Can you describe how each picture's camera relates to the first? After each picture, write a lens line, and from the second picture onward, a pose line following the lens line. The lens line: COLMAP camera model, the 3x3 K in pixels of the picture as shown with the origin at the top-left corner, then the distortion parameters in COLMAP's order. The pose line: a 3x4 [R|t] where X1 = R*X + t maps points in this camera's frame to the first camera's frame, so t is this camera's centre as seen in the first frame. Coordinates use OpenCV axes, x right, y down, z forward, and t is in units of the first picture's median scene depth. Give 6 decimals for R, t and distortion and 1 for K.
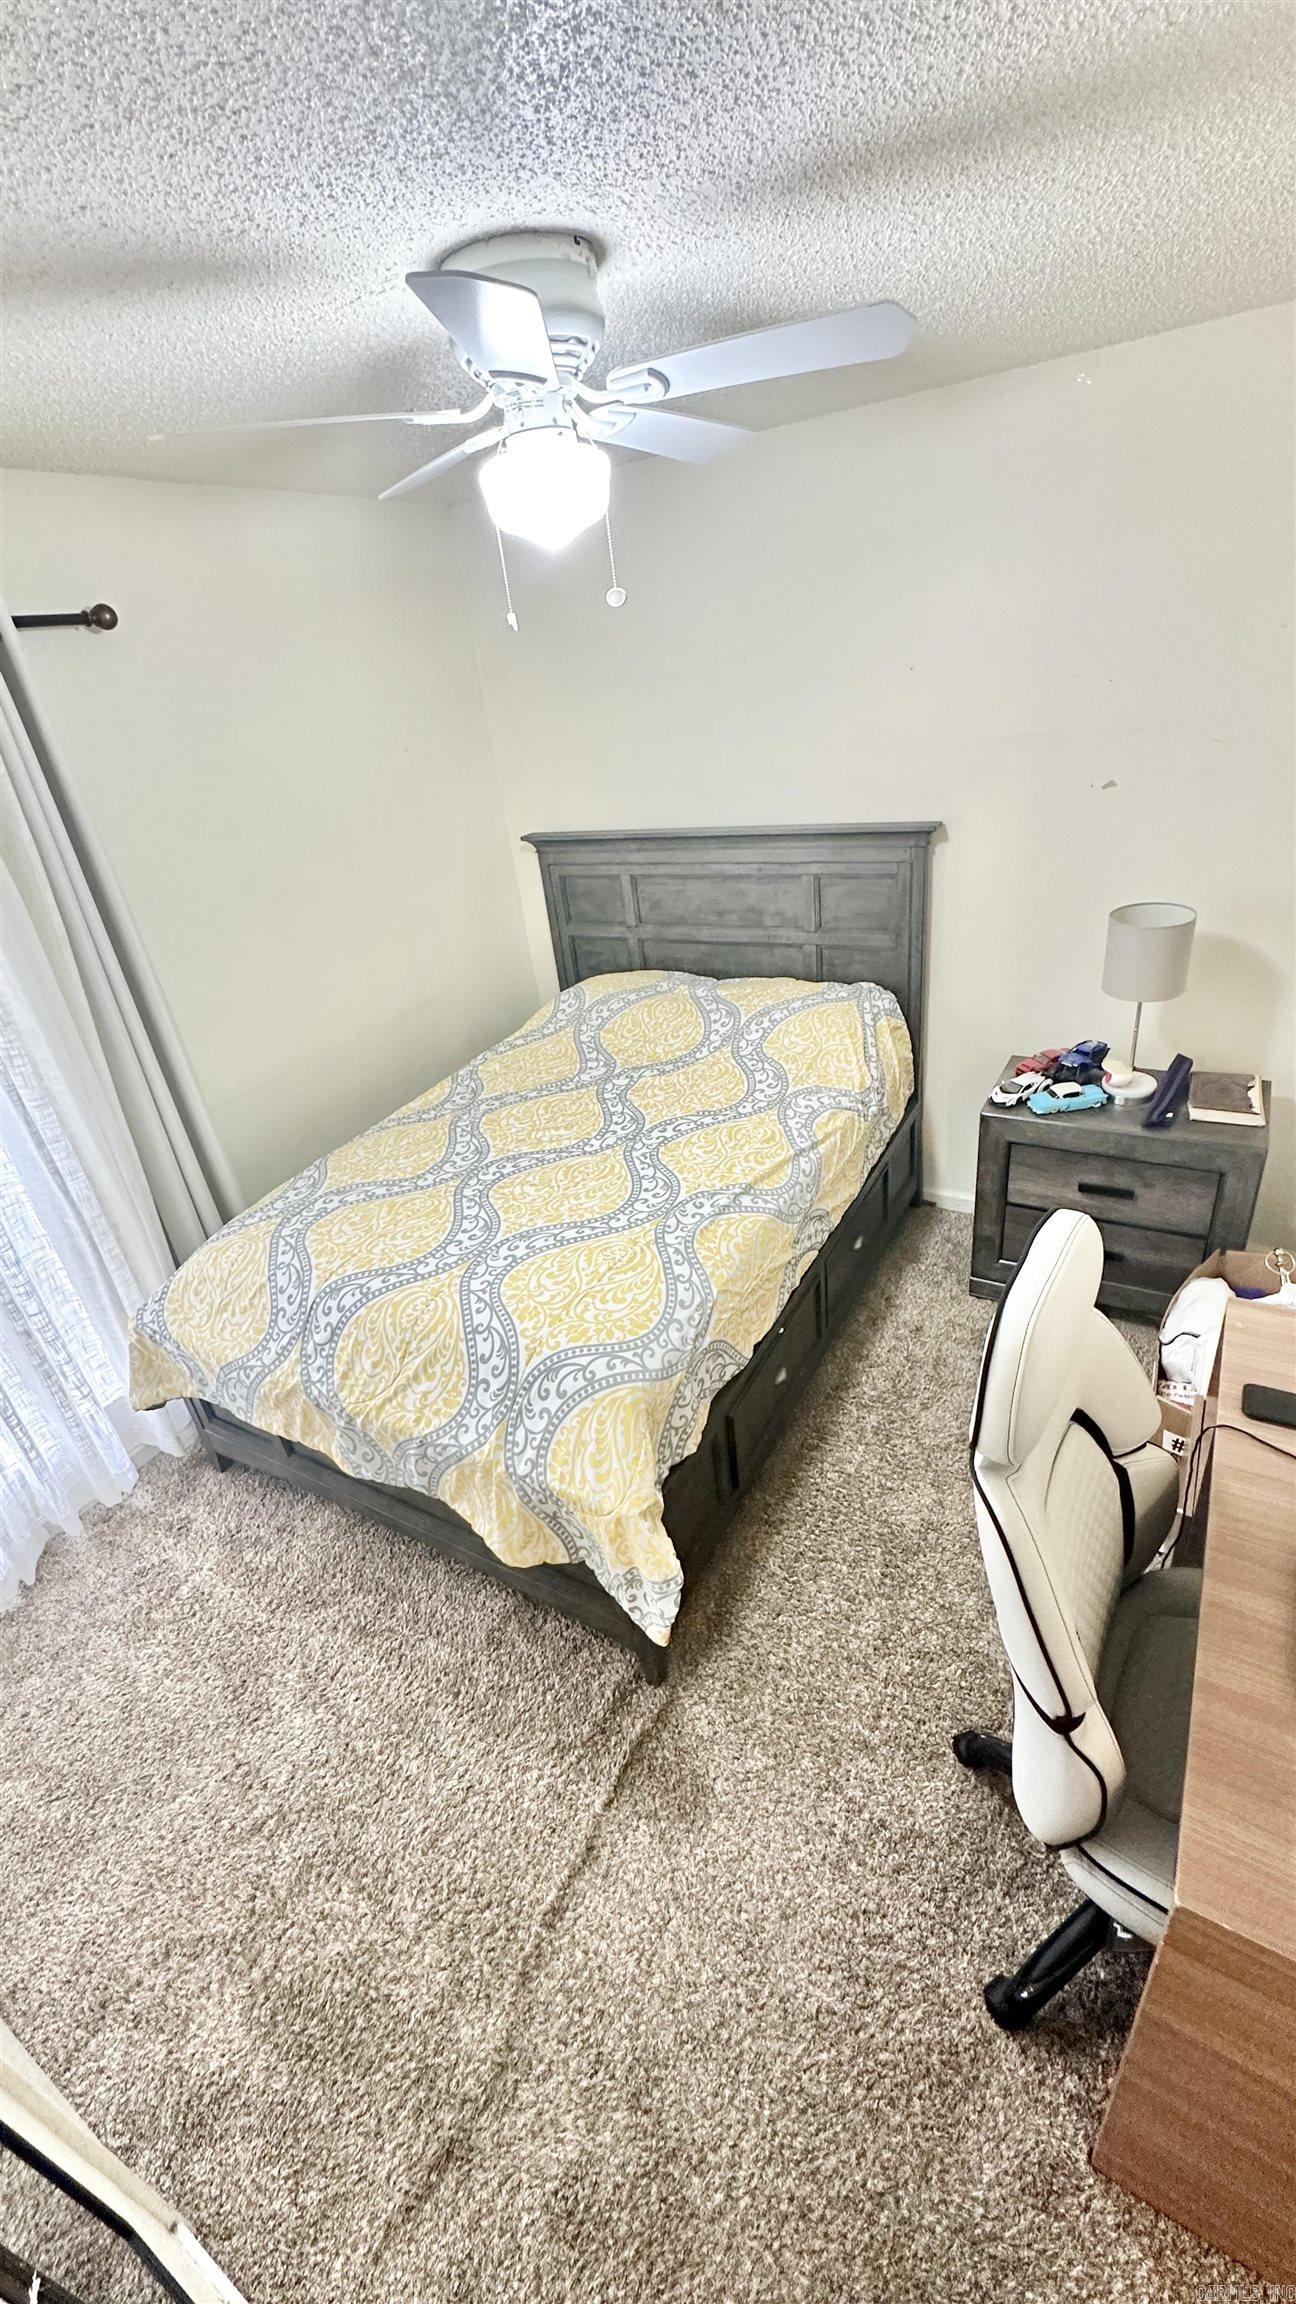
lens RADIAL K [[918.4, 0, 648.8], [0, 918.4, 1153.2], [0, 0, 1]] dist [-0.003757, 0.000761]
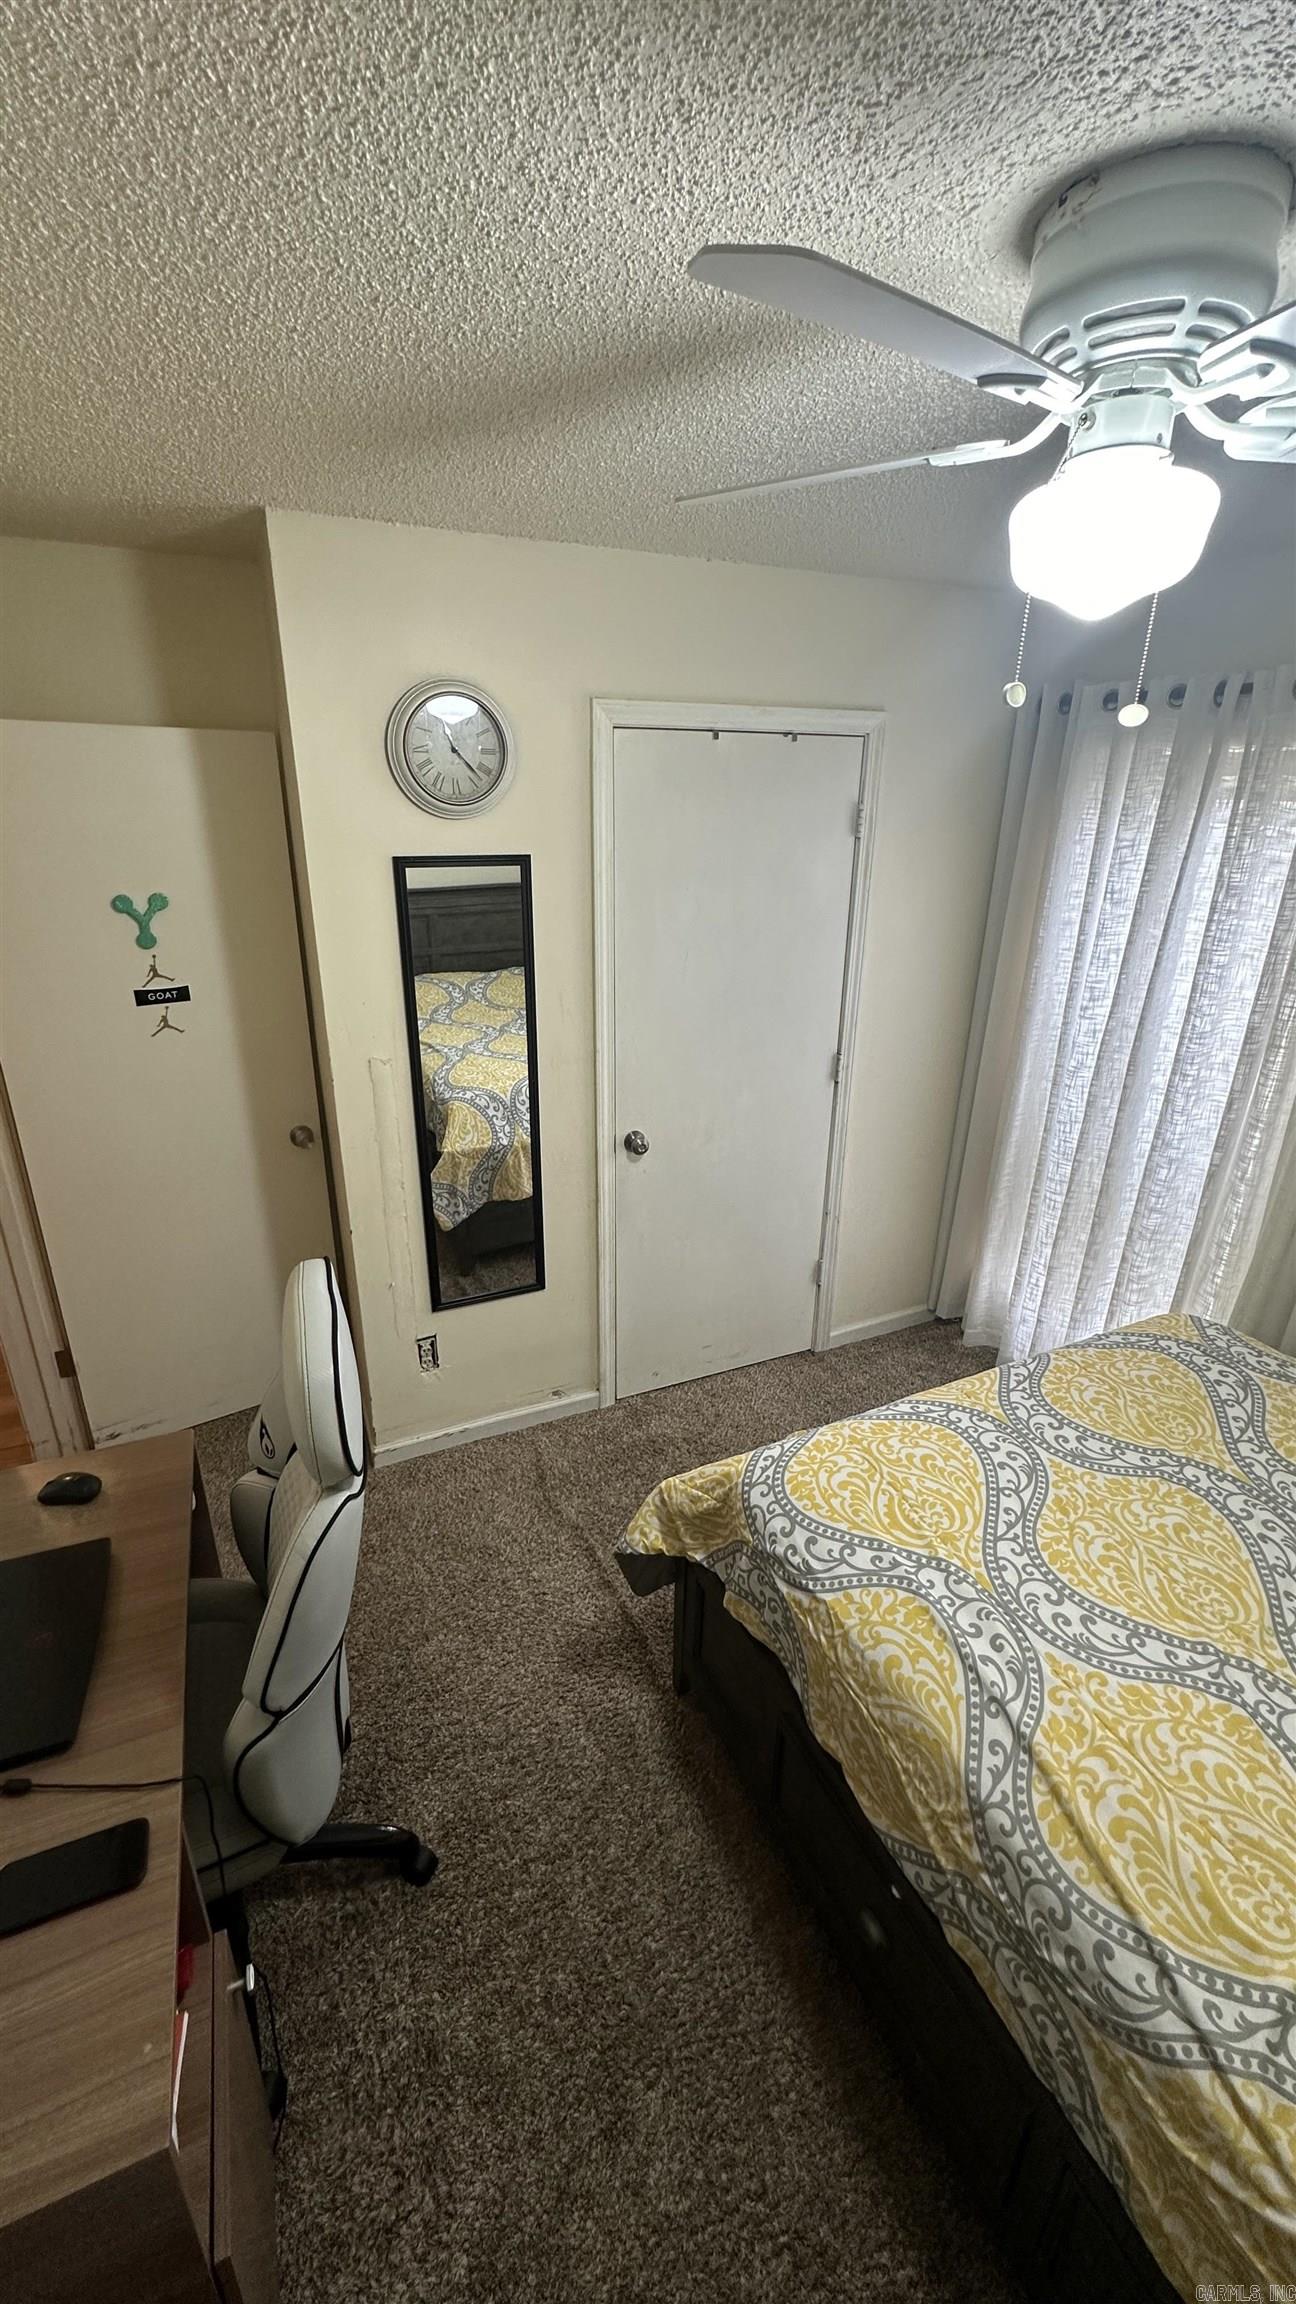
lens RADIAL K [[918.4, 0, 645.3], [0, 918.4, 1150.9], [0, 0, 1]] dist [-0.003757, 0.000761]
pose [[-0.587419, 0.391138, -0.708484, 0.493437], [-0.341513, 0.673871, 0.655184, -0.480567], [0.733694, 0.626825, -0.262266, 0.785205]]
